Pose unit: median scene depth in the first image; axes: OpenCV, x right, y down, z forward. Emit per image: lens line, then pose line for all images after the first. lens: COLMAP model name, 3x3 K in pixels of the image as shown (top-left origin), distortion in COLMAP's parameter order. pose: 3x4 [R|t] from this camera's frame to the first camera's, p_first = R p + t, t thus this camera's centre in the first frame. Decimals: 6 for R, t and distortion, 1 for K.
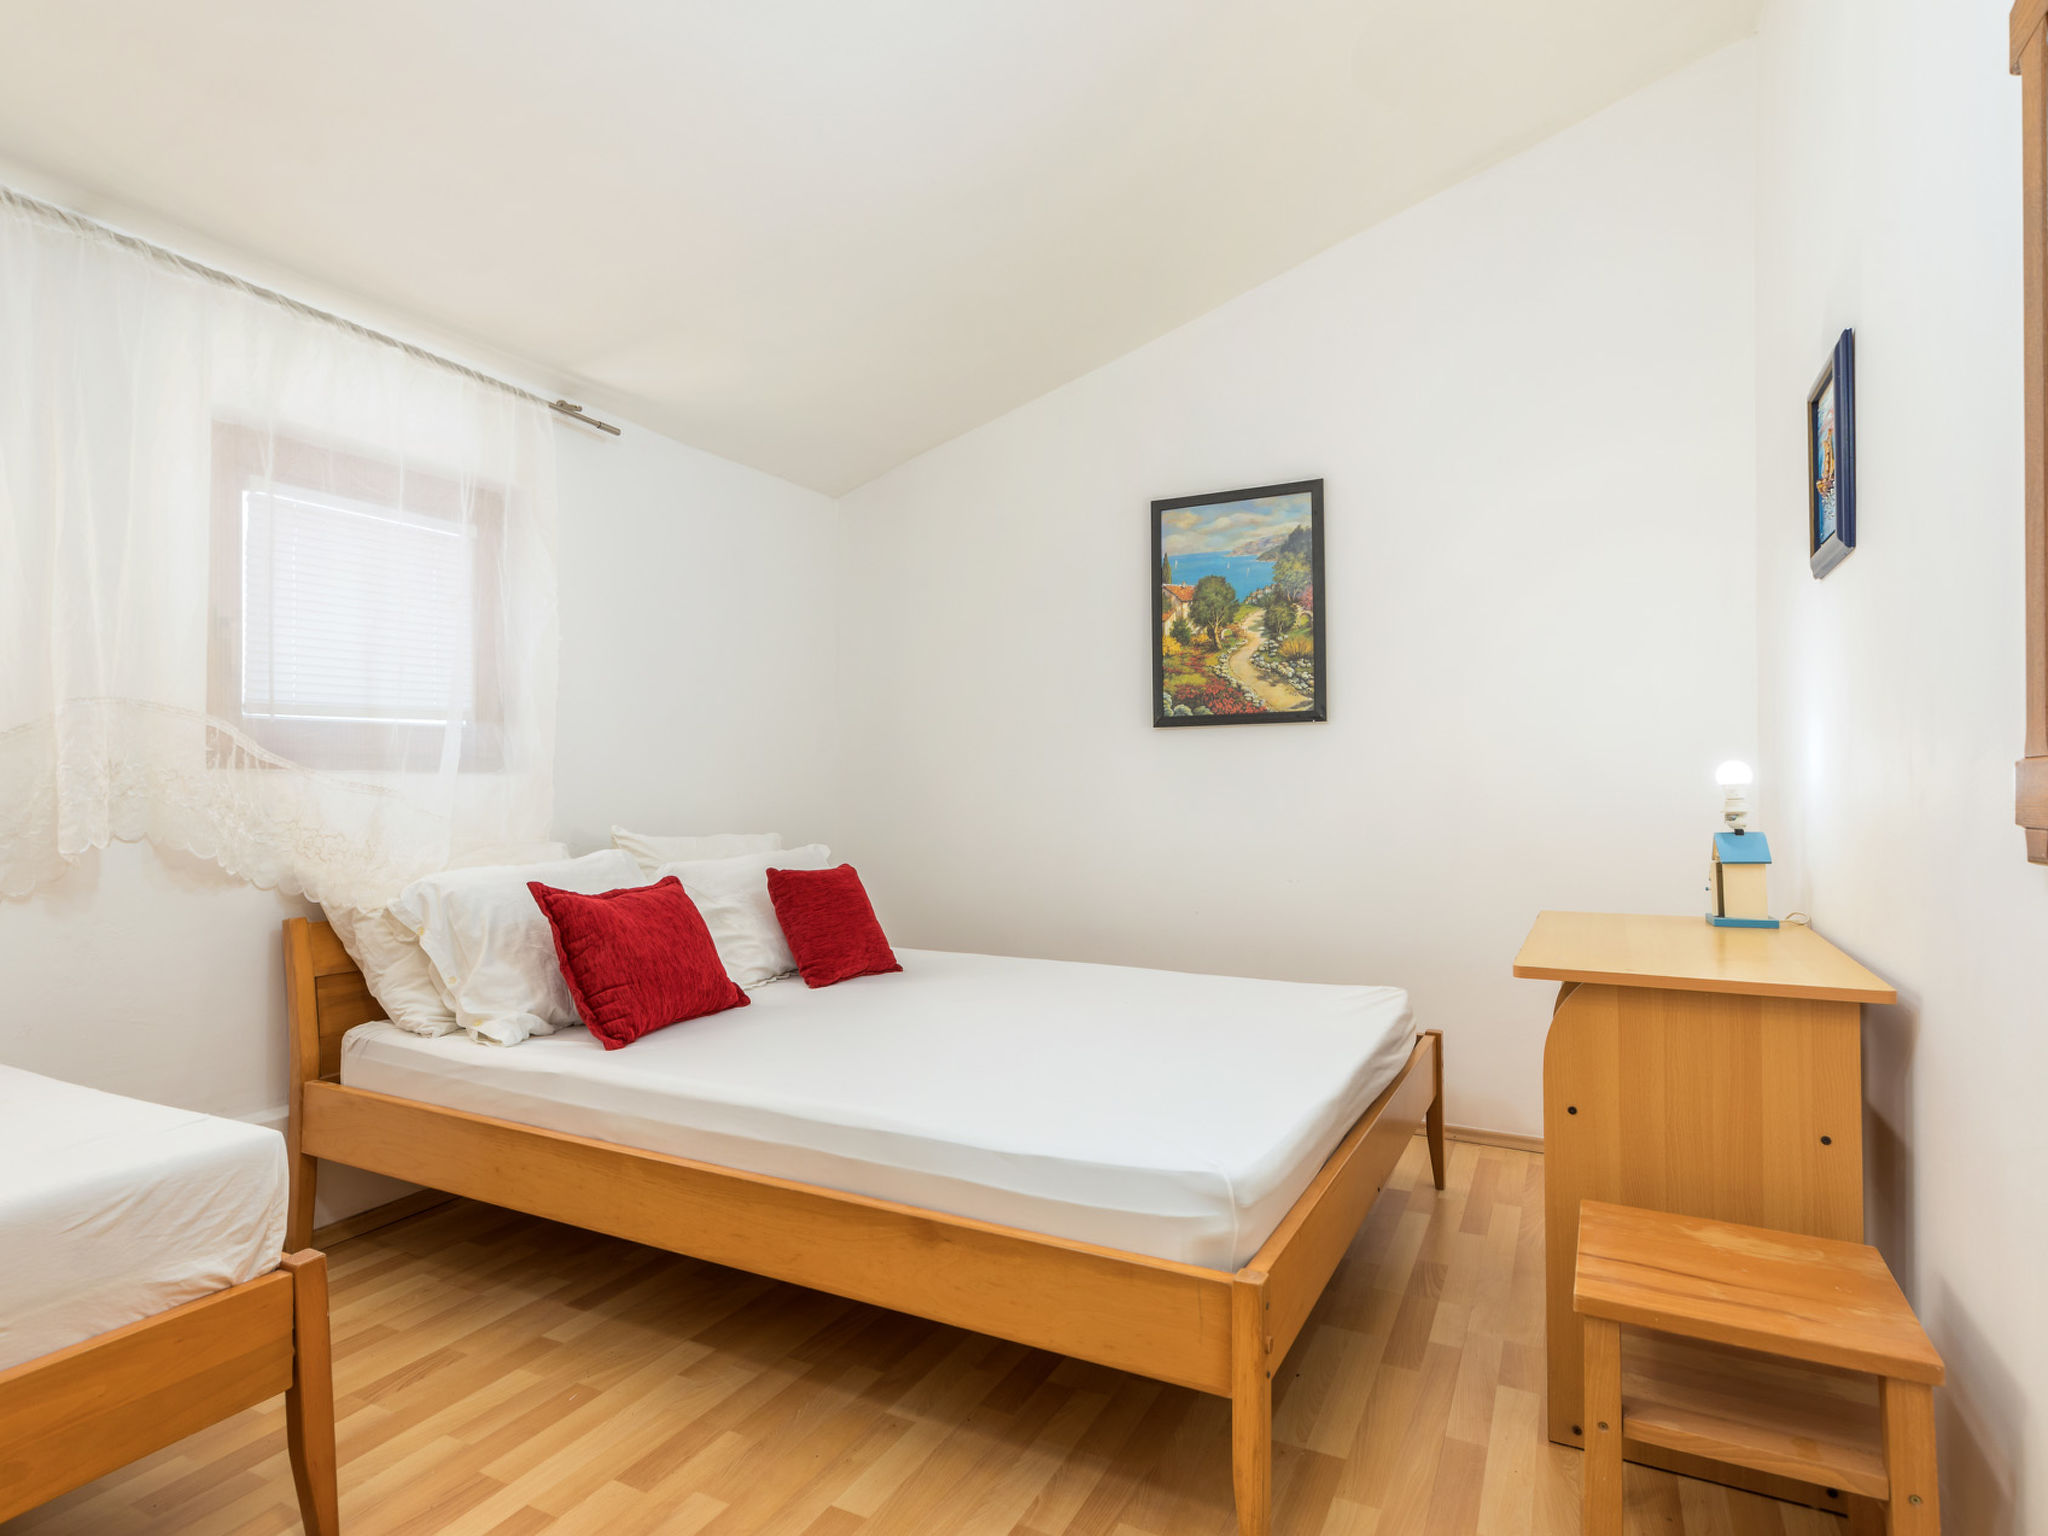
lens RADIAL K [[1112.7, 0, 1022.0], [0, 1112.7, 767.6], [0, 0, 1]] dist [0.005561, -0.001124]
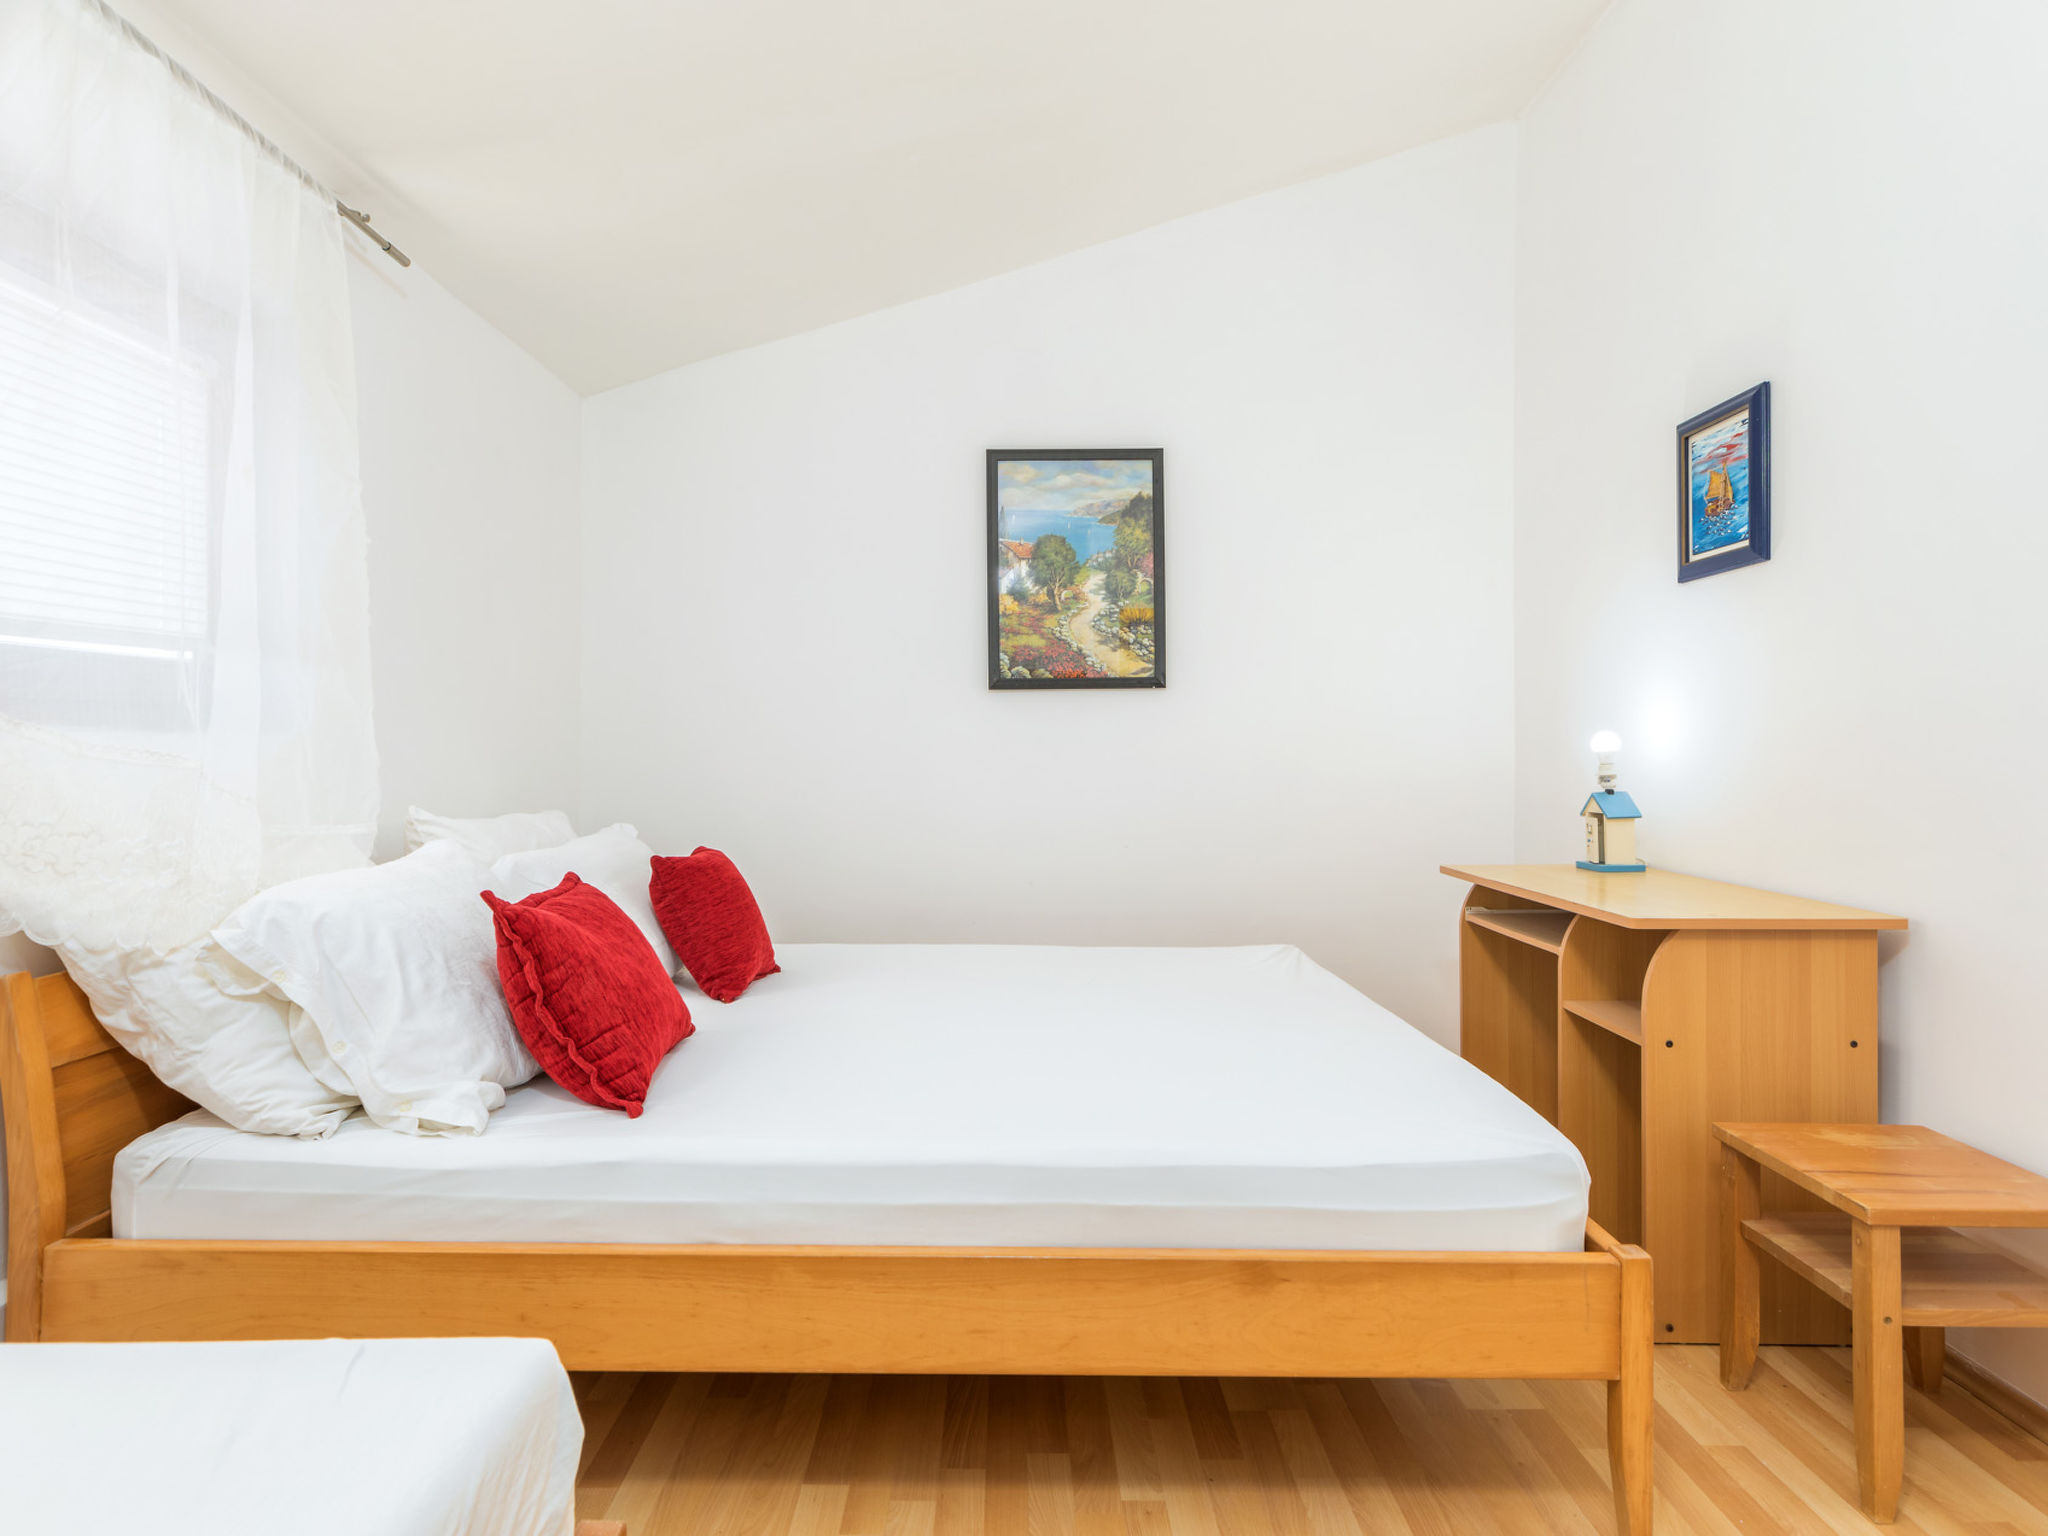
lens RADIAL K [[1112.7, 0, 1007.6], [0, 1112.7, 739.4], [0, 0, 1]] dist [0.005561, -0.001124]
pose [[0.890596, 0.005835, 0.454759, -0.453119], [-0.009174, 0.999945, 0.005135, 0.001903], [-0.454704, -0.008745, 0.890600, 0.229859]]
